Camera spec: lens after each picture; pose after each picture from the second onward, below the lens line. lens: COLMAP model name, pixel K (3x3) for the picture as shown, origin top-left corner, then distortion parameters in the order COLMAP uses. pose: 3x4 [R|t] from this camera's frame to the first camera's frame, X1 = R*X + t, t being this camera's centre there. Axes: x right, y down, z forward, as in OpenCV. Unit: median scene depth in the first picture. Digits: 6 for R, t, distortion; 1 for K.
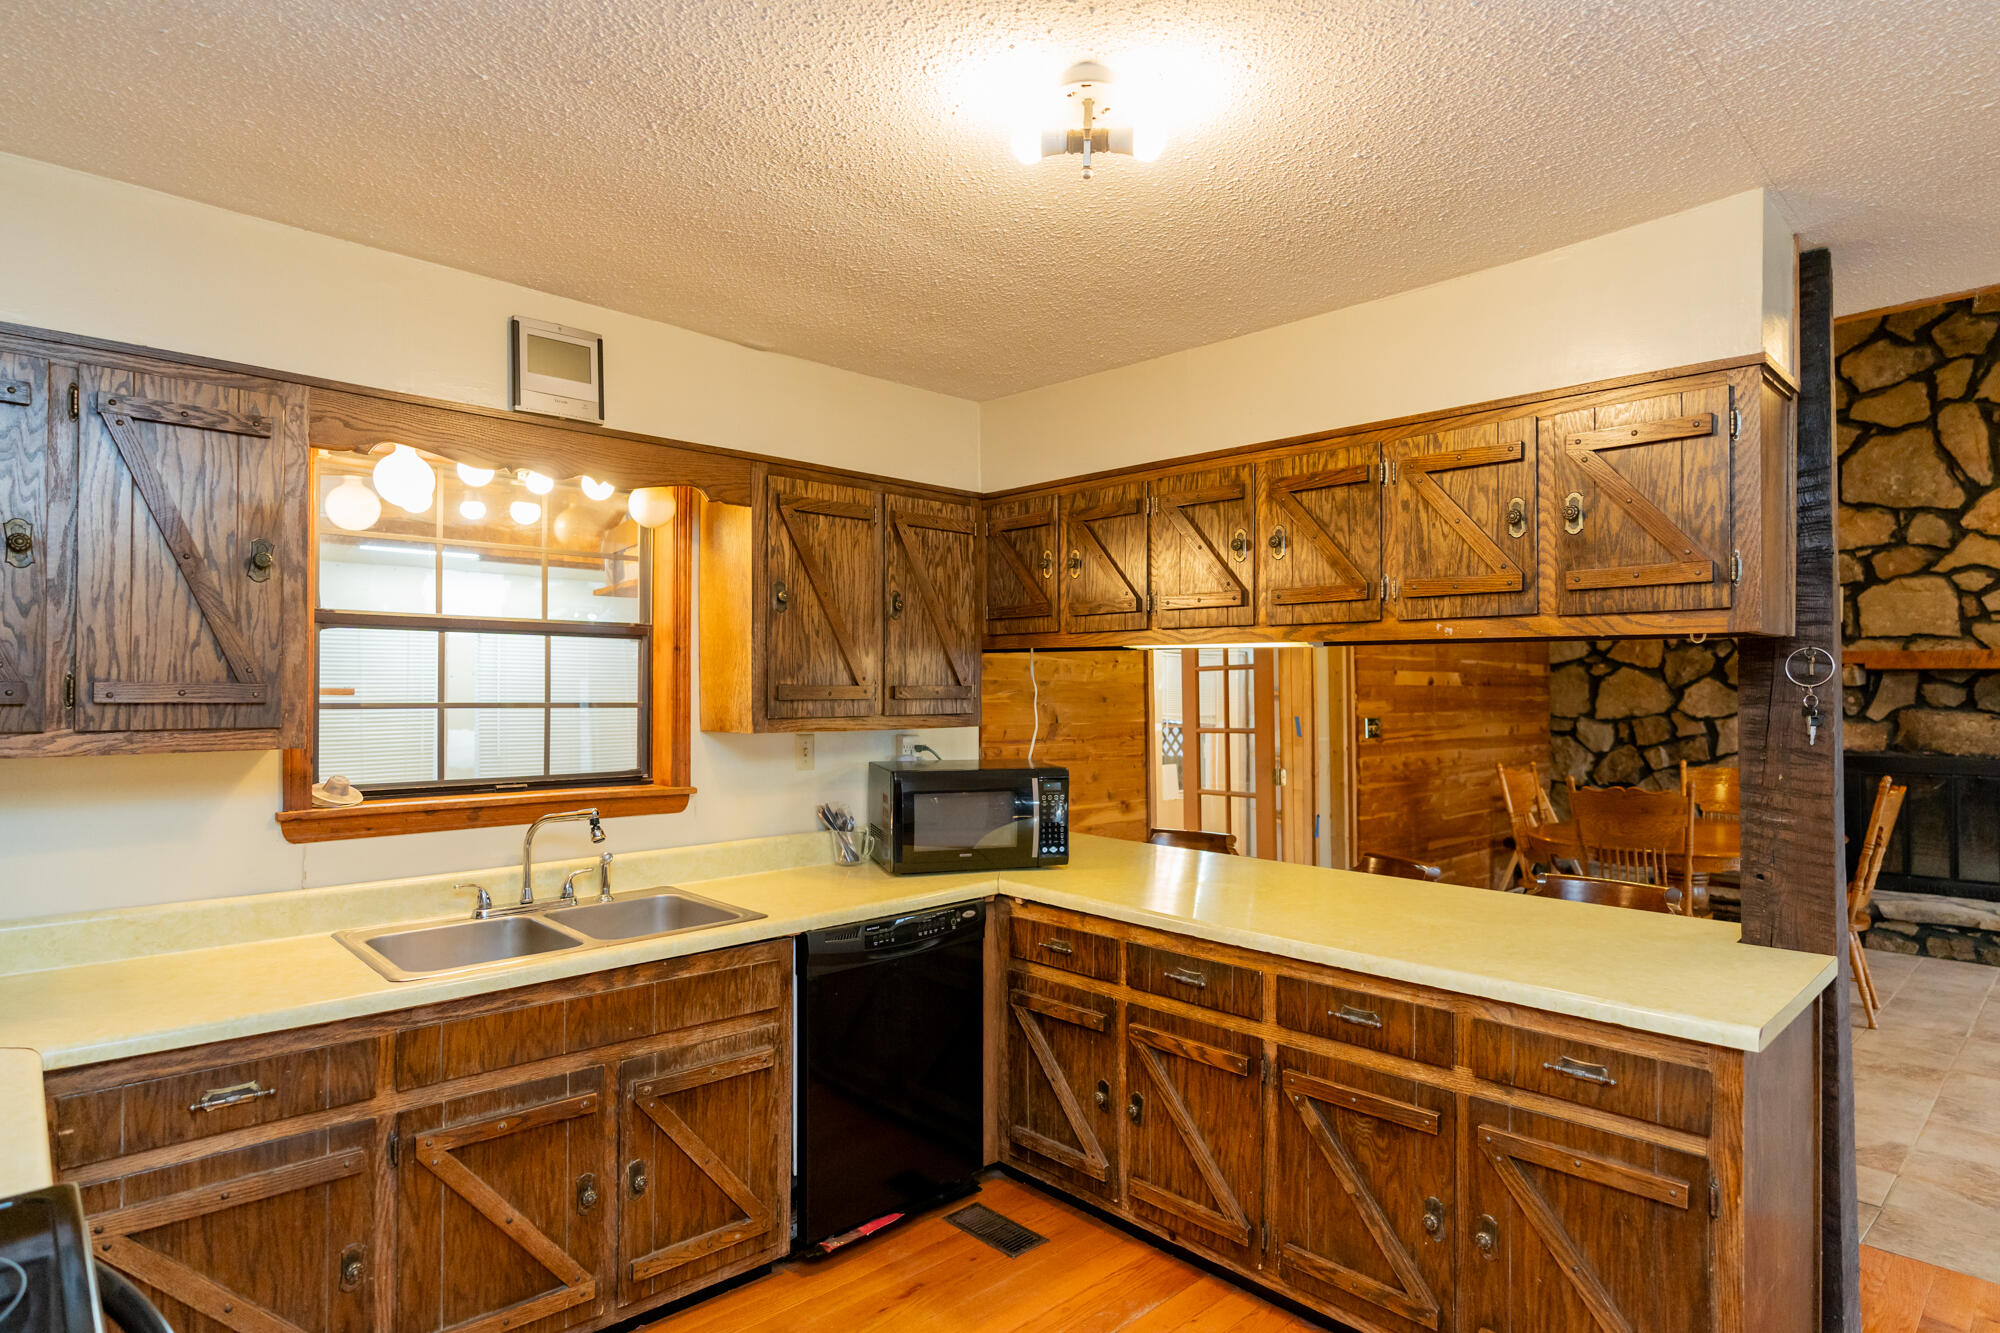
lens RADIAL K [[1057.6, 0, 992.2], [0, 1057.6, 680.4], [0, 0, 1]] dist [-0.003427, 0.001198]
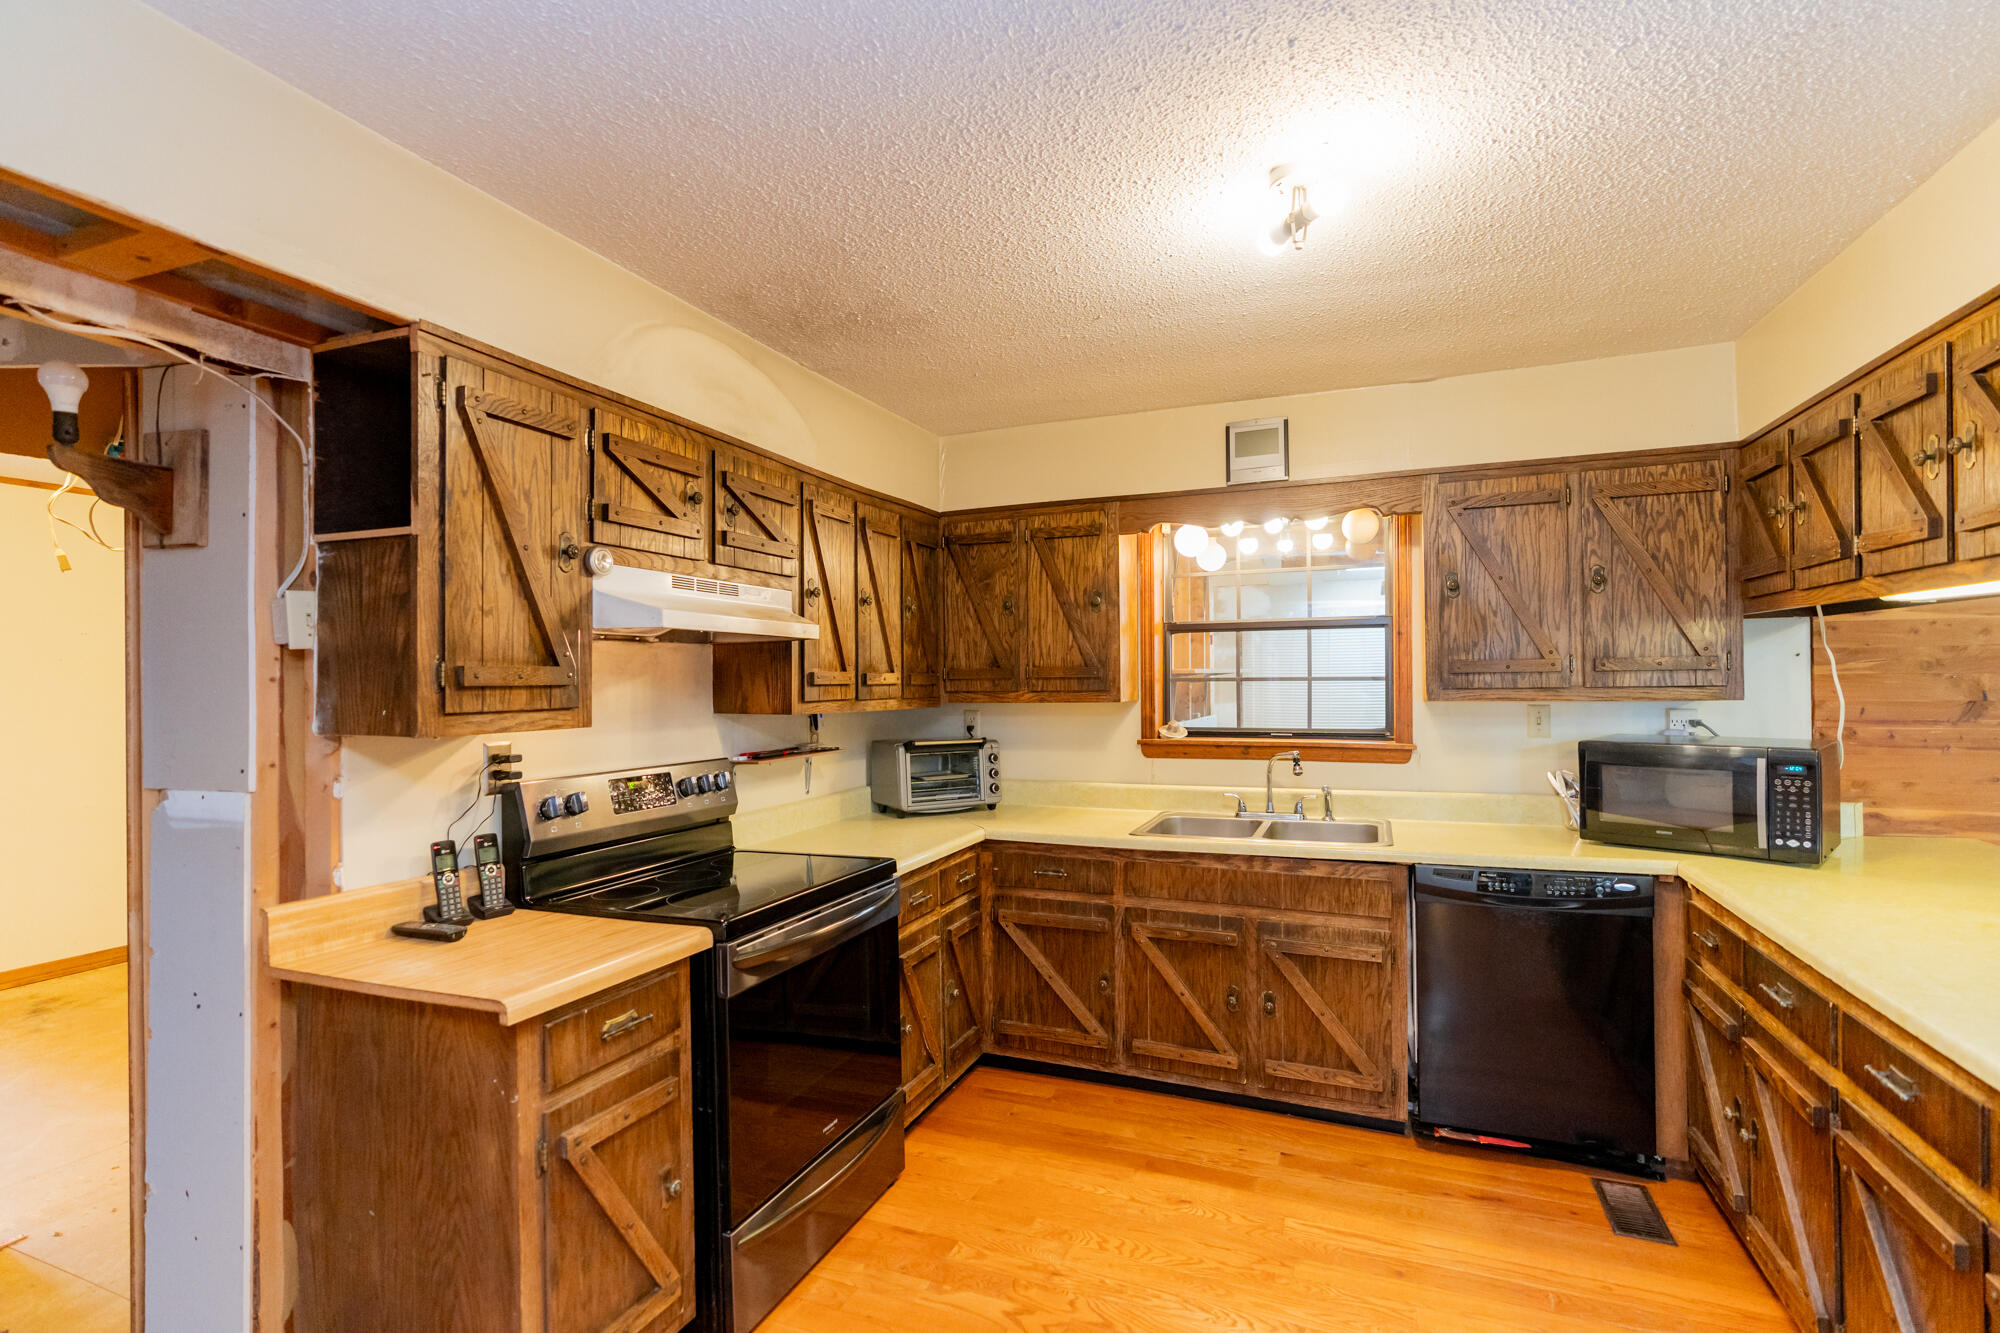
lens RADIAL K [[912.6, 0, 1012.2], [0, 912.6, 679.7], [0, 0, 1]] dist [-0.005833, 0.001262]
pose [[0.420426, -0.007777, -0.907293, 0.529511], [0.019655, 0.999807, 0.000538, 0.016318], [0.907114, -0.018059, 0.420498, 0.134155]]
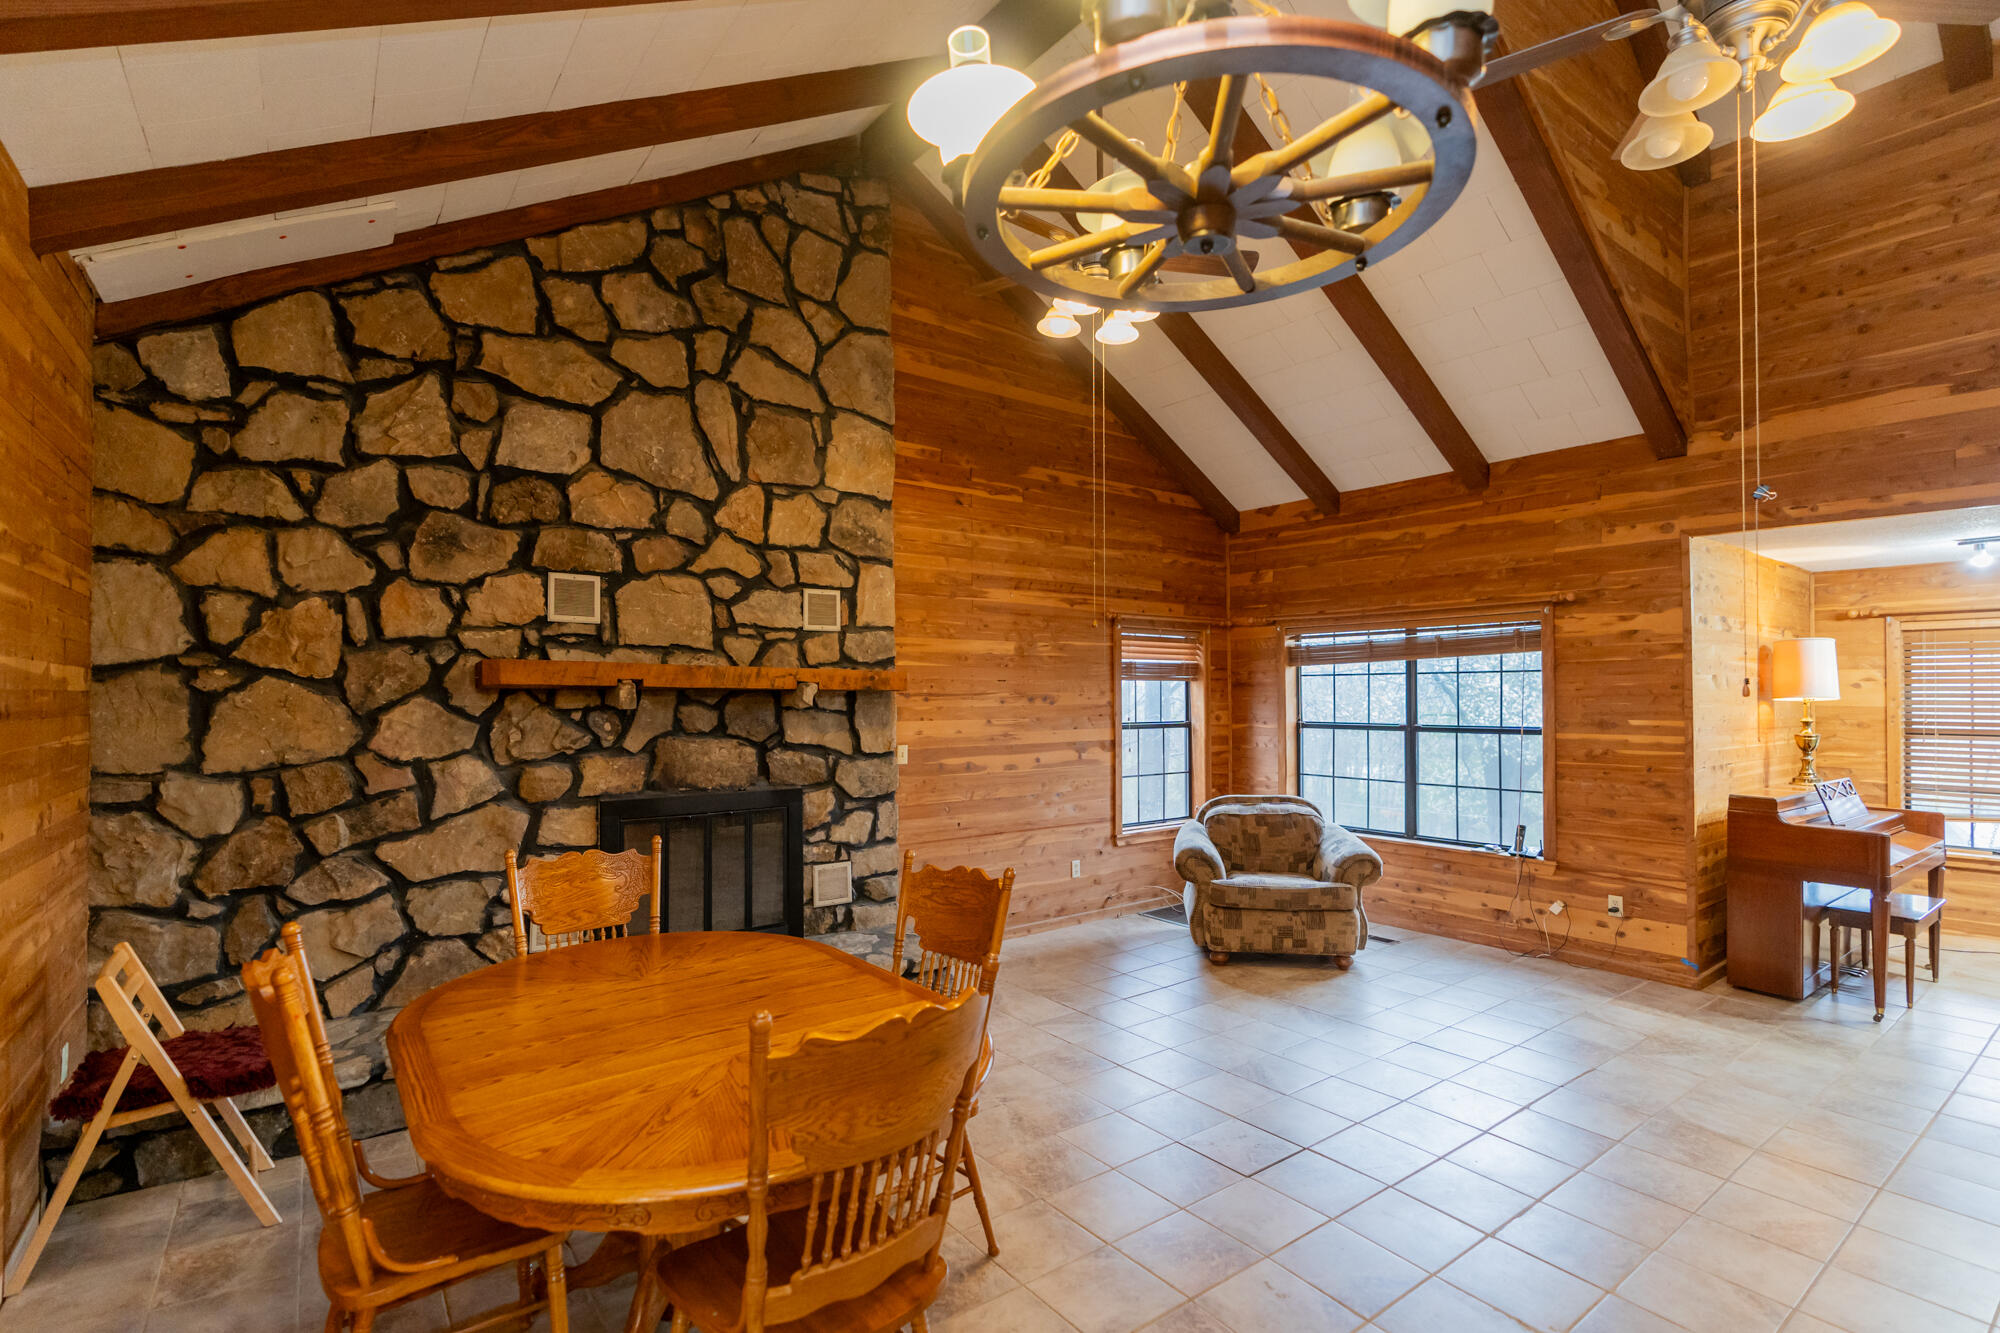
lens RADIAL K [[912.6, 0, 999.8], [0, 912.6, 682.0], [0, 0, 1]] dist [-0.005833, 0.001262]
pose [[0.110459, 0.011967, 0.993809, 0.452630], [-0.011283, 0.999878, -0.010786, -0.023252], [-0.993817, -0.010022, 0.110581, 1.518308]]
